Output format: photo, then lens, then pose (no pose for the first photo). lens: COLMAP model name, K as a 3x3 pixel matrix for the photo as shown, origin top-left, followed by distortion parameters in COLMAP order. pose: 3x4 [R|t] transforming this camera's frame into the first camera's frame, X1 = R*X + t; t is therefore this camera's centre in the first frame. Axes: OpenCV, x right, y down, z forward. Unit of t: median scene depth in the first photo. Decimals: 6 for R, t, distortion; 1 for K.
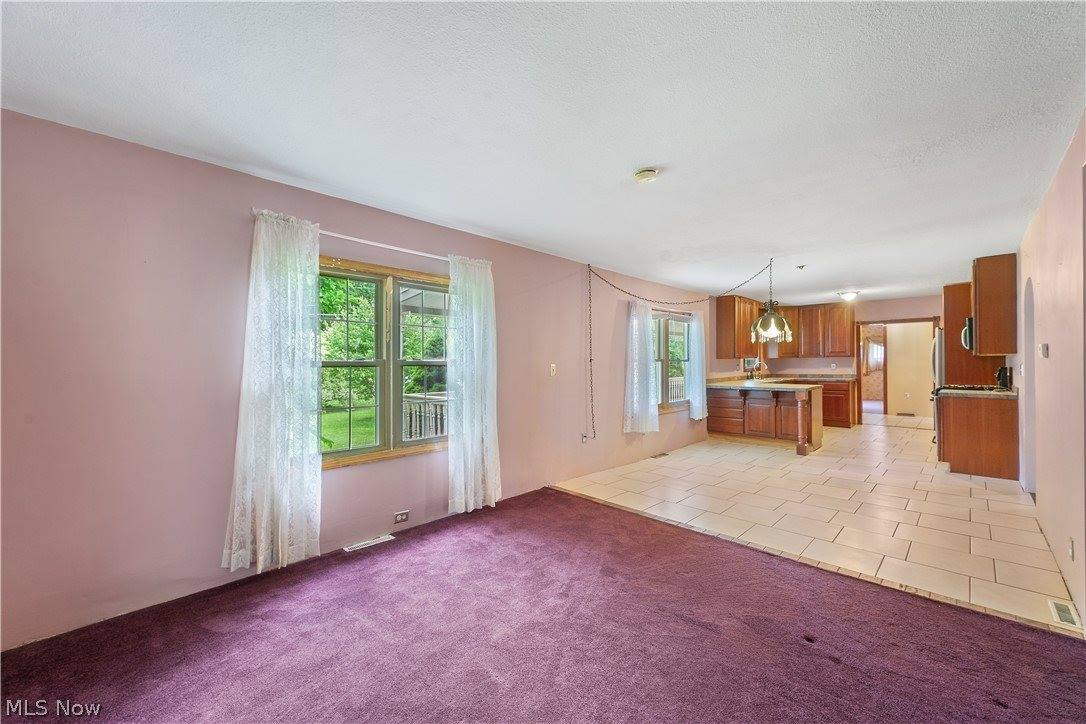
lens RADIAL K [[438.7, 0, 544.7], [0, 438.7, 361.0], [0, 0, 1]] dist [-0.008050, -0.000950]
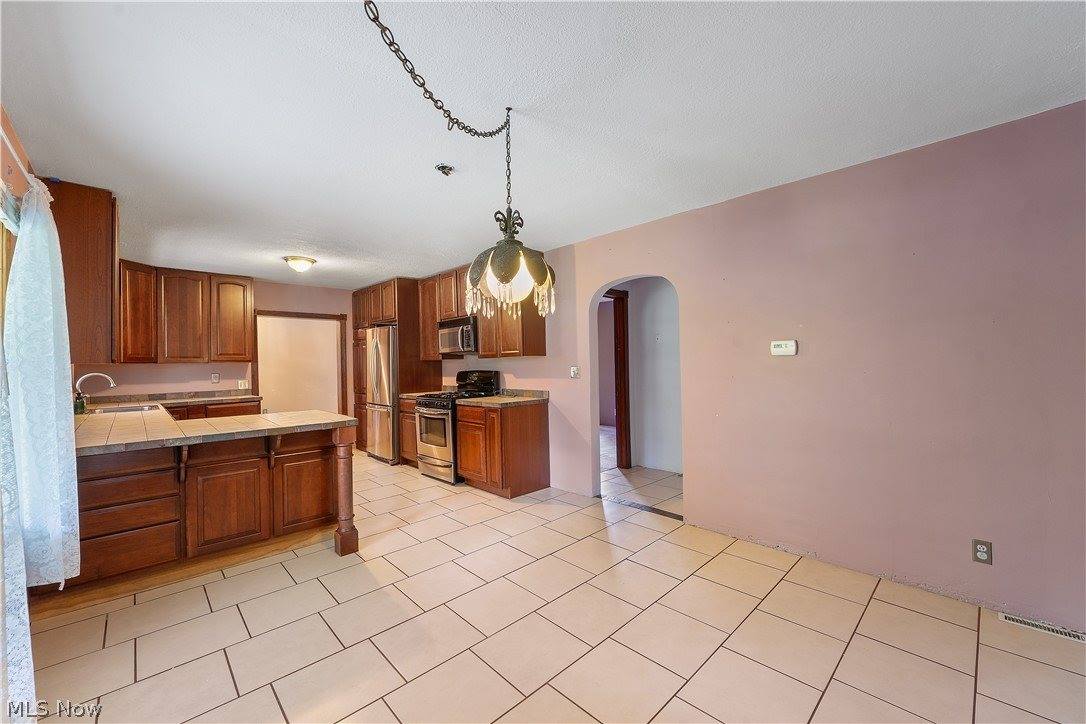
lens RADIAL K [[438.7, 0, 545.6], [0, 438.7, 363.2], [0, 0, 1]] dist [-0.008050, -0.000950]
pose [[0.031602, 0.008298, 0.999466, 0.108968], [0.014085, 0.999863, -0.008746, 0.005981], [-0.999401, 0.014354, 0.031481, 0.904106]]
